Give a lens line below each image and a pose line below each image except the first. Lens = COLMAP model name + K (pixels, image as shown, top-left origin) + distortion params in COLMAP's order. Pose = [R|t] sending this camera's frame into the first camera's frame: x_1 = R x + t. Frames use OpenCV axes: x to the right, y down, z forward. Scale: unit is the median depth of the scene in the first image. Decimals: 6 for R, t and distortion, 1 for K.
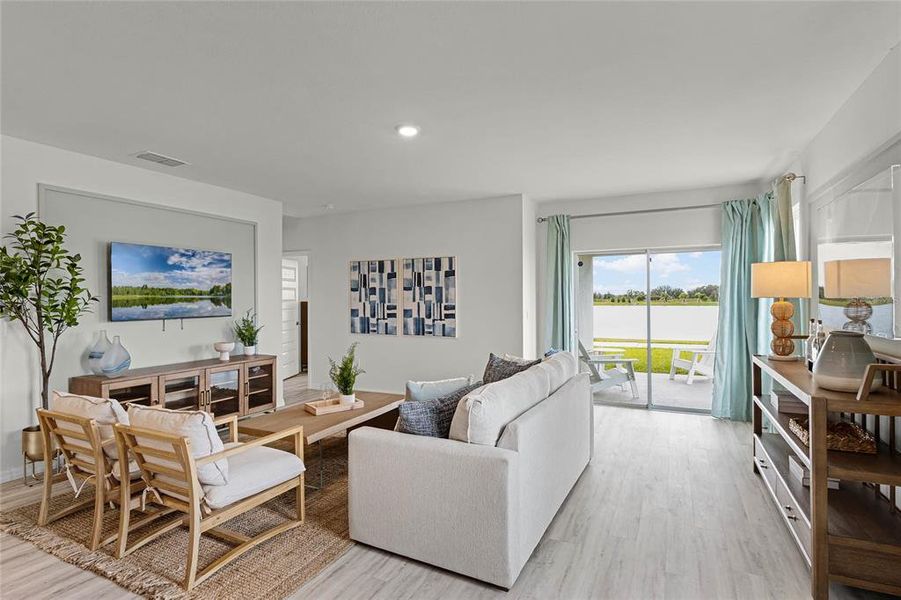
lens RADIAL K [[425.9, 0, 450.5], [0, 425.9, 300.0], [0, 0, 1]] dist [0.001929, 0.000102]
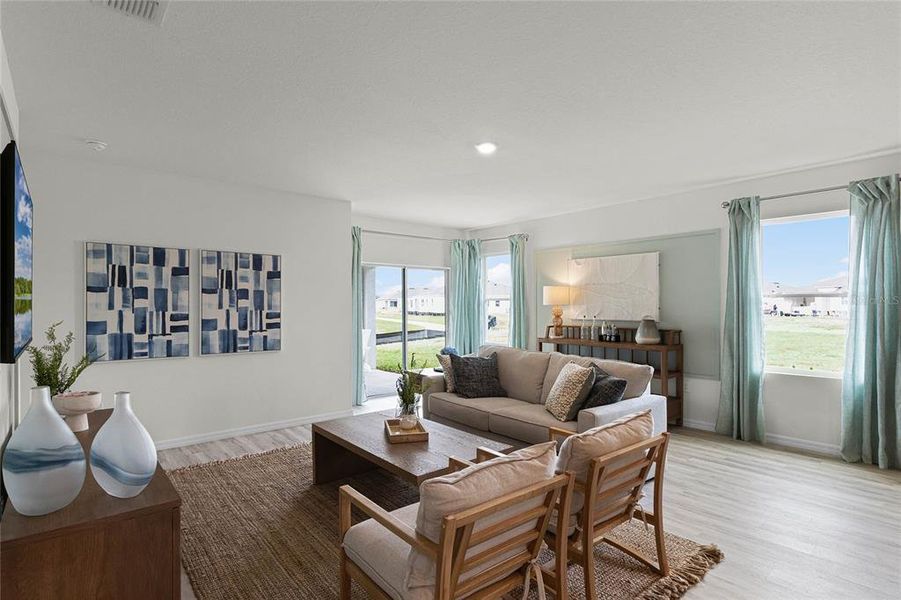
lens RADIAL K [[459.7, 0, 450.5], [0, 459.7, 300.0], [0, 0, 1]] dist [0.002586, 0.000567]
pose [[0.418760, 0.014782, 0.907977, -0.654599], [0.002598, 0.999844, -0.017475, 0.003844], [-0.908093, 0.009677, 0.418656, 0.294884]]
